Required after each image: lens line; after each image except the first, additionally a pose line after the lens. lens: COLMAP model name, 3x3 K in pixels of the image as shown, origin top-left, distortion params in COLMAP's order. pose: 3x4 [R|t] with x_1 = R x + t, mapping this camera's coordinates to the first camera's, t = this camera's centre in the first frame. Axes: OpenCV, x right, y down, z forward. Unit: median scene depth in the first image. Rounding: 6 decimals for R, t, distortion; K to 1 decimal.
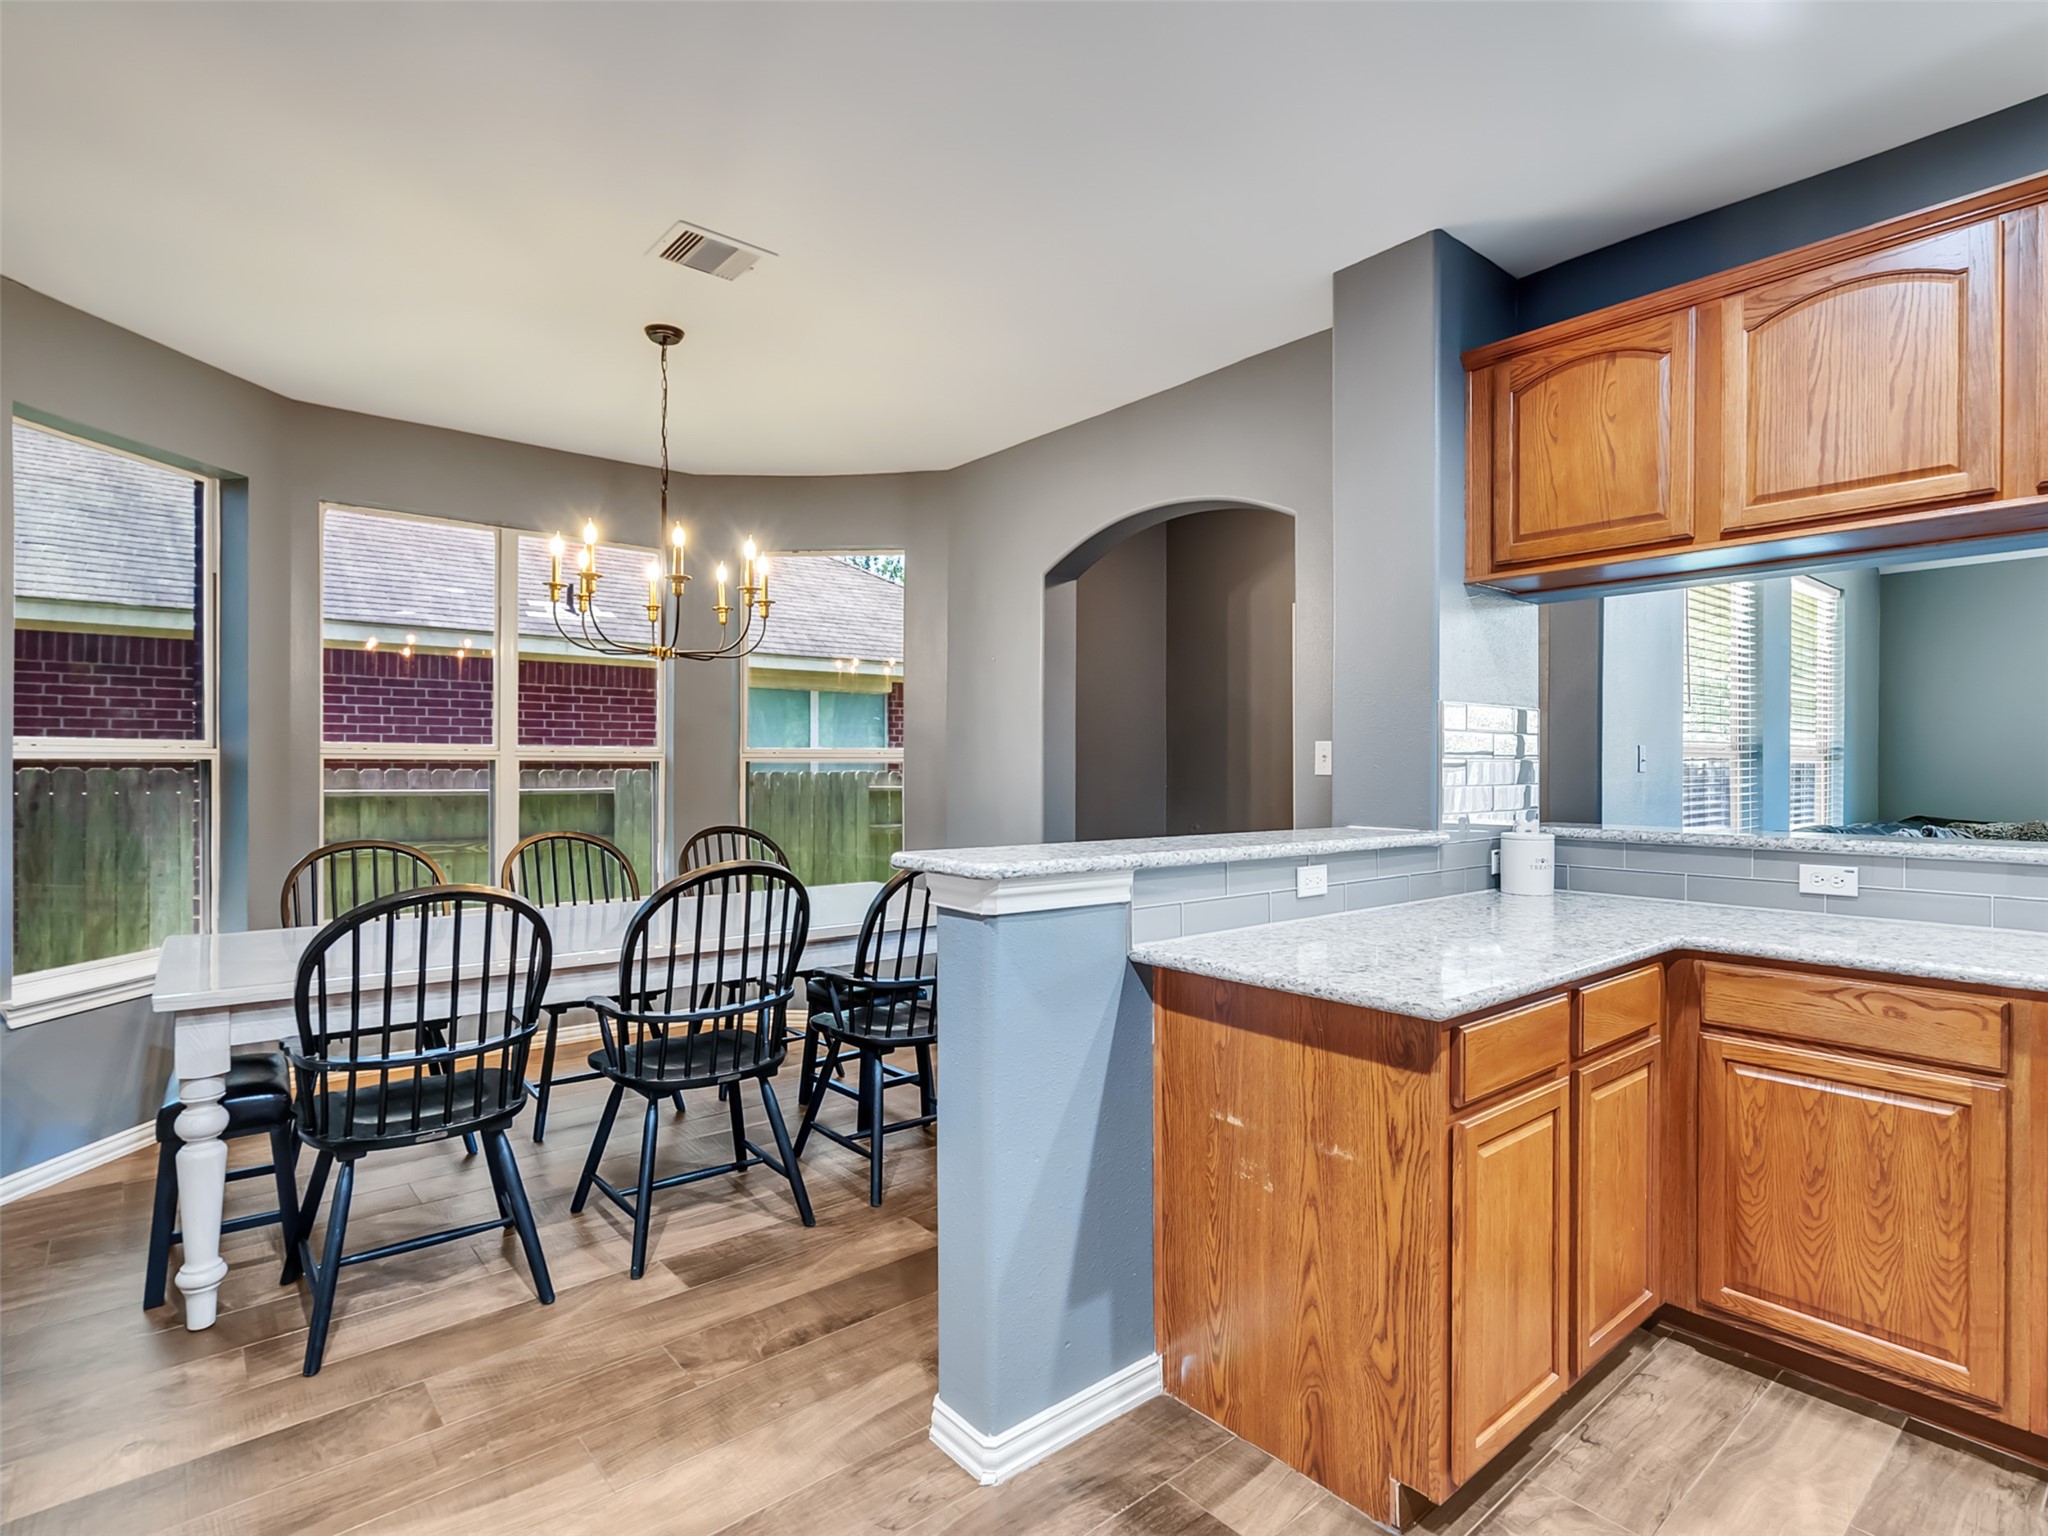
lens RADIAL K [[1046.8, 0, 1008.9], [0, 1046.8, 767.8], [0, 0, 1]] dist [-0.005582, 0.002878]
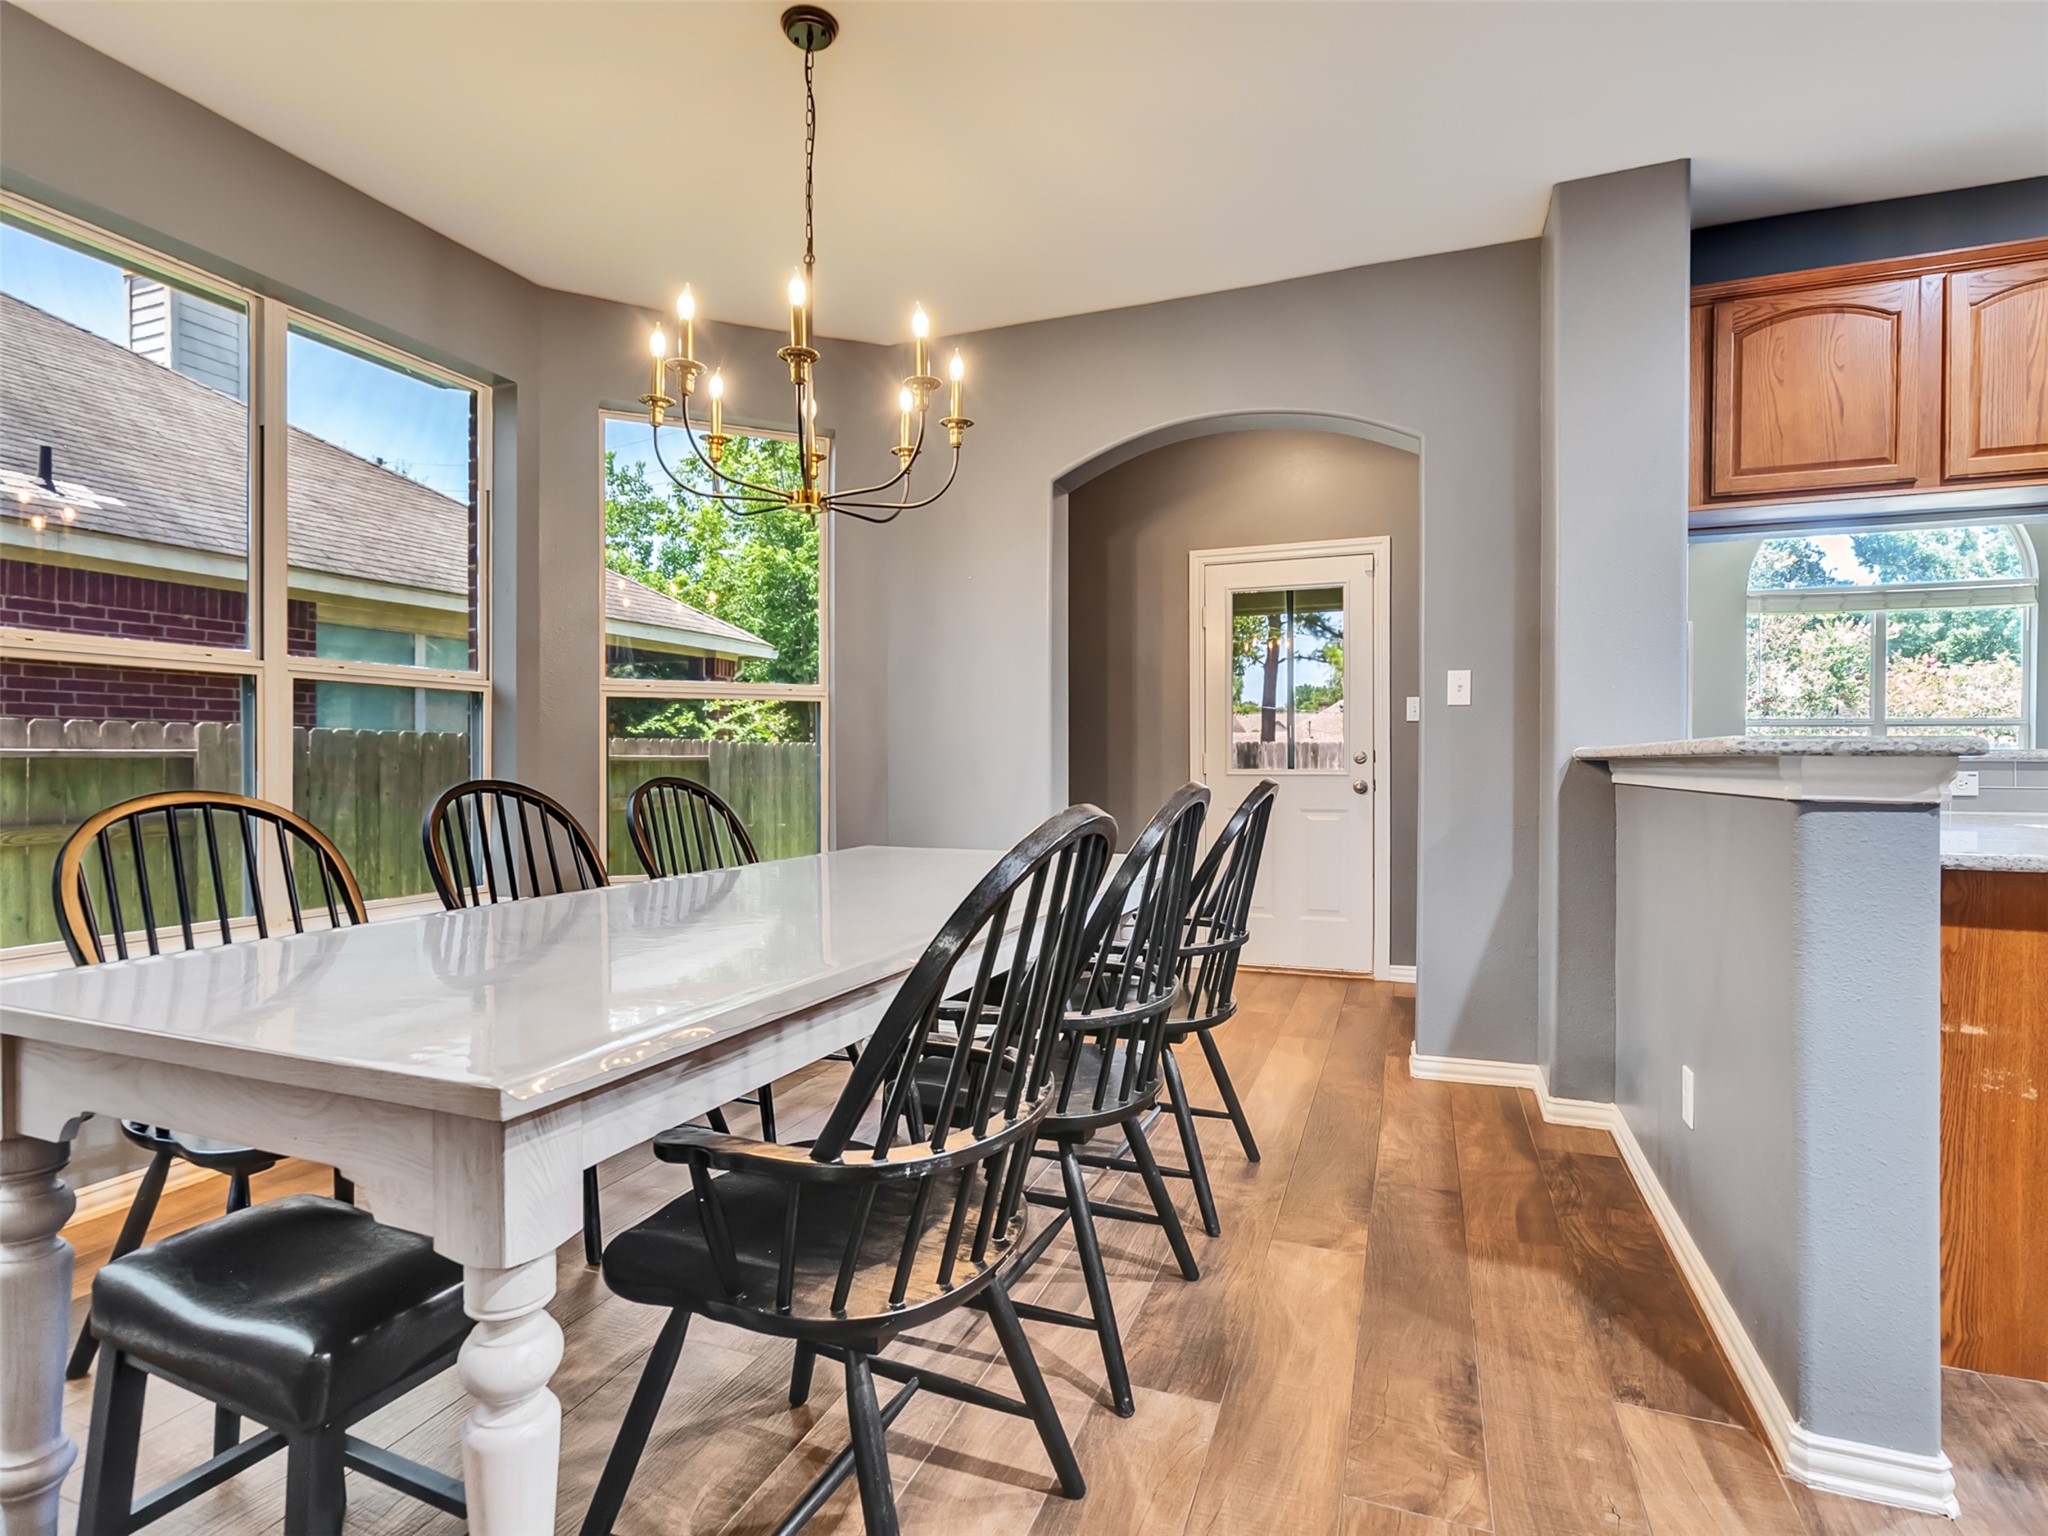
lens RADIAL K [[1043.8, 0, 1010.3], [0, 1043.8, 768.5], [0, 0, 1]] dist [-0.004689, 0.001247]
pose [[0.877268, -0.005372, 0.479971, -0.812773], [0.000382, 0.999945, 0.010492, 0.084688], [-0.480001, -0.009021, 0.877222, 0.517772]]
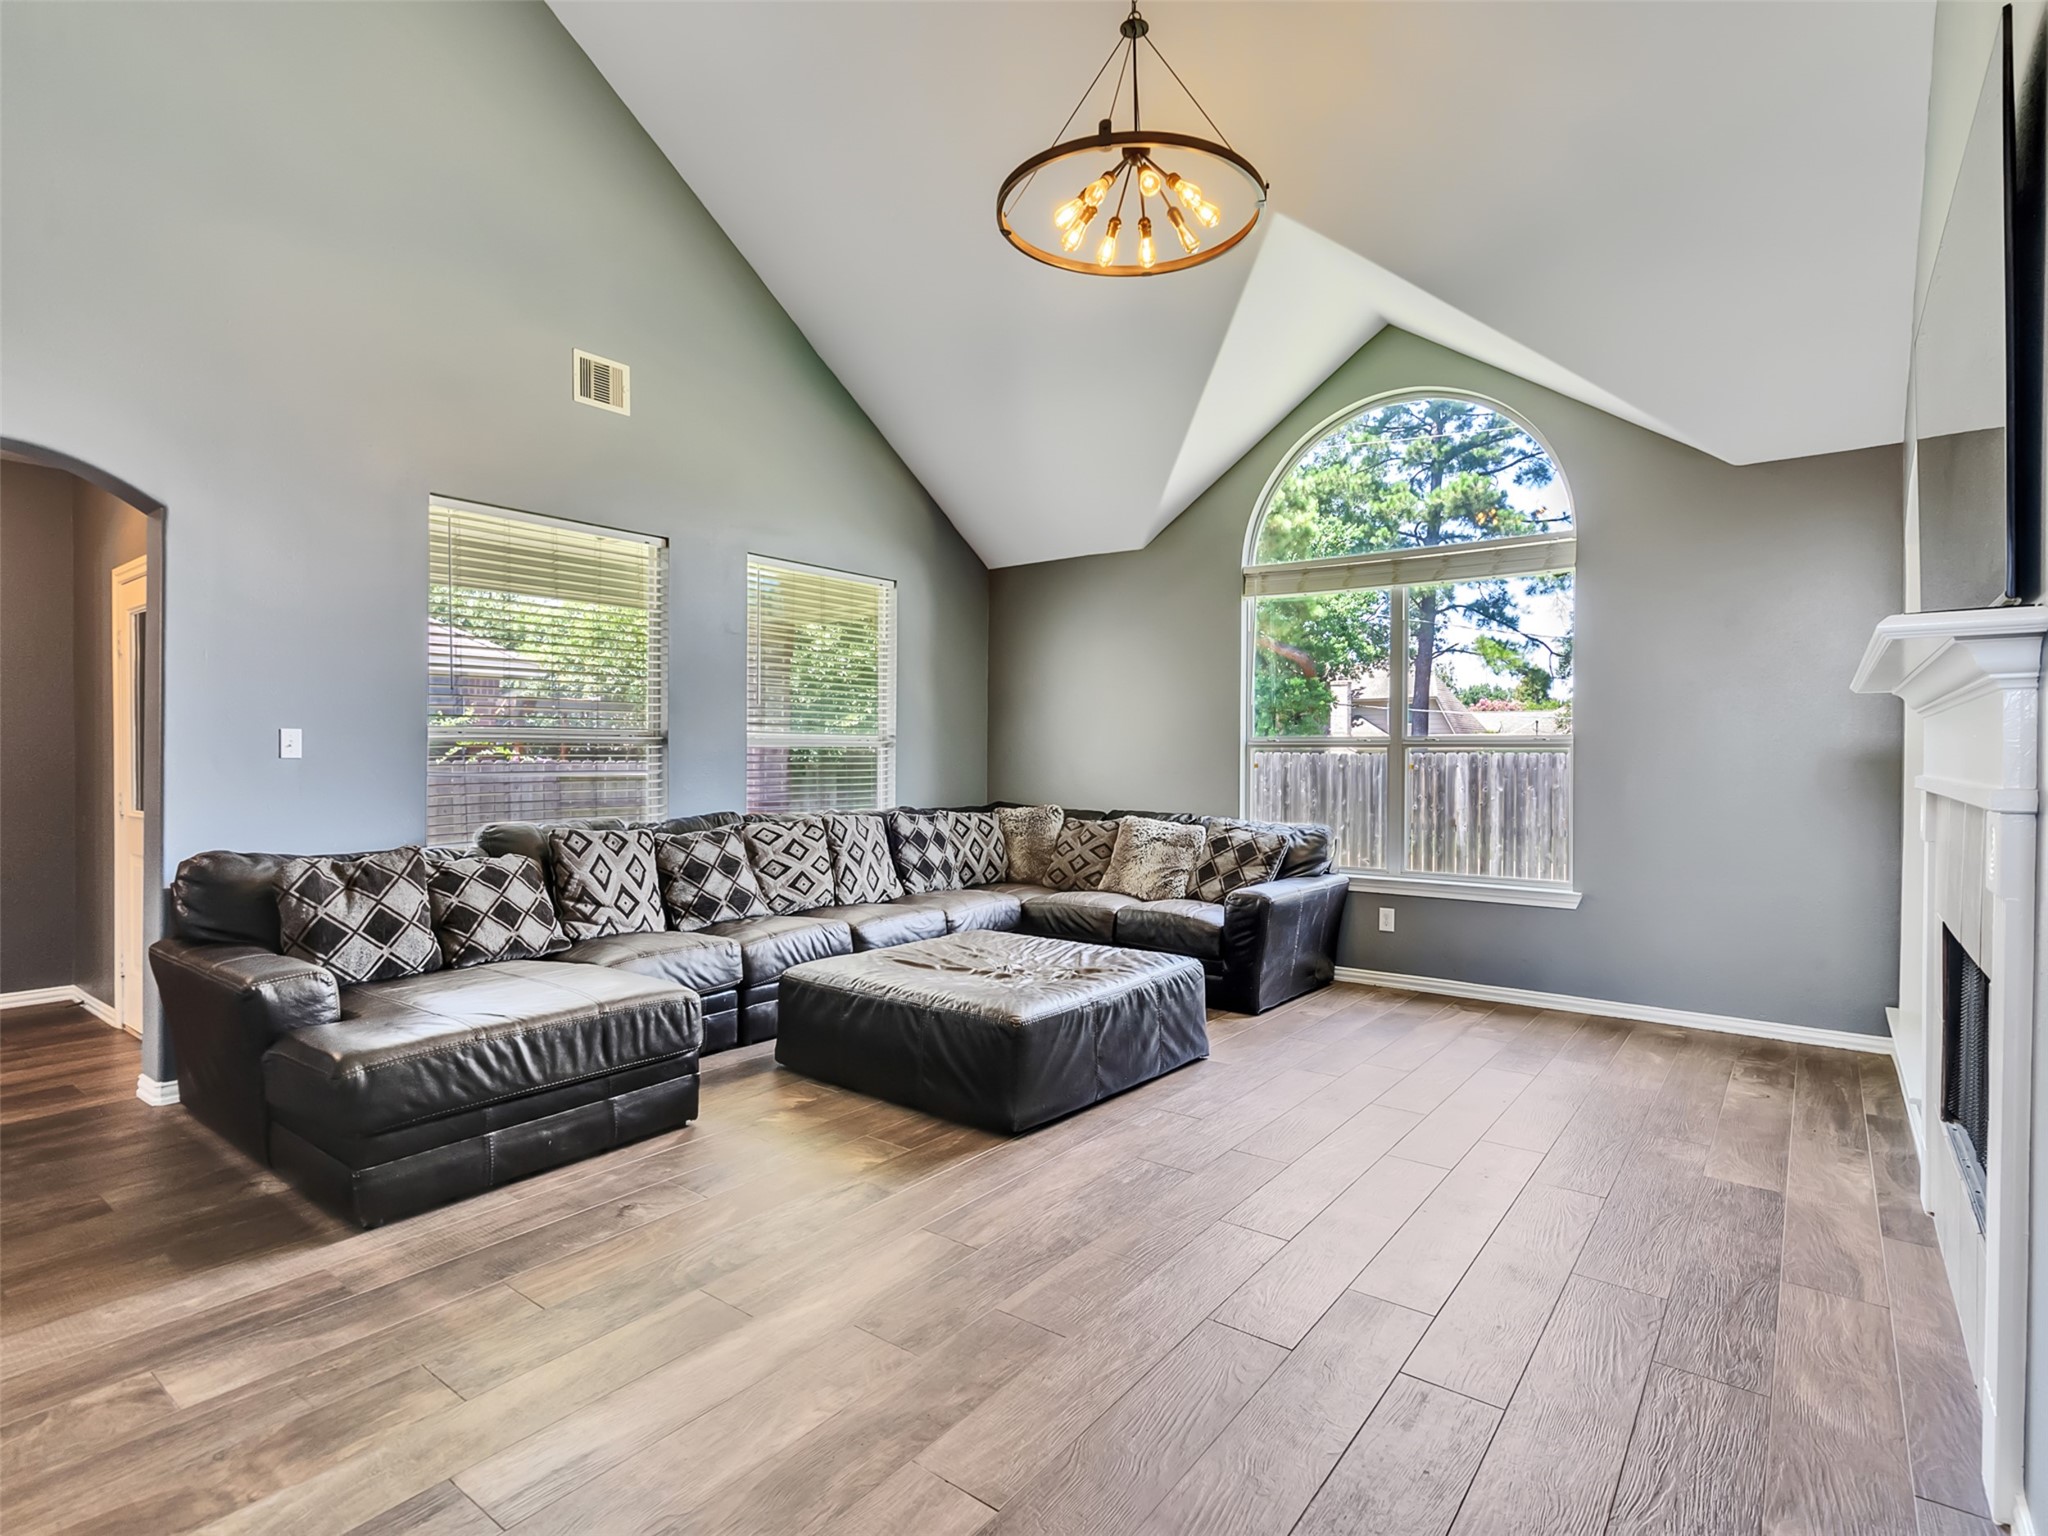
lens RADIAL K [[1046.8, 0, 1008.9], [0, 1046.8, 767.8], [0, 0, 1]] dist [-0.005582, 0.002878]
pose [[0.977048, -0.001240, 0.213017, 1.944803], [-0.000795, 0.999955, 0.009466, 0.007537], [-0.213019, -0.009419, 0.977003, -0.080729]]
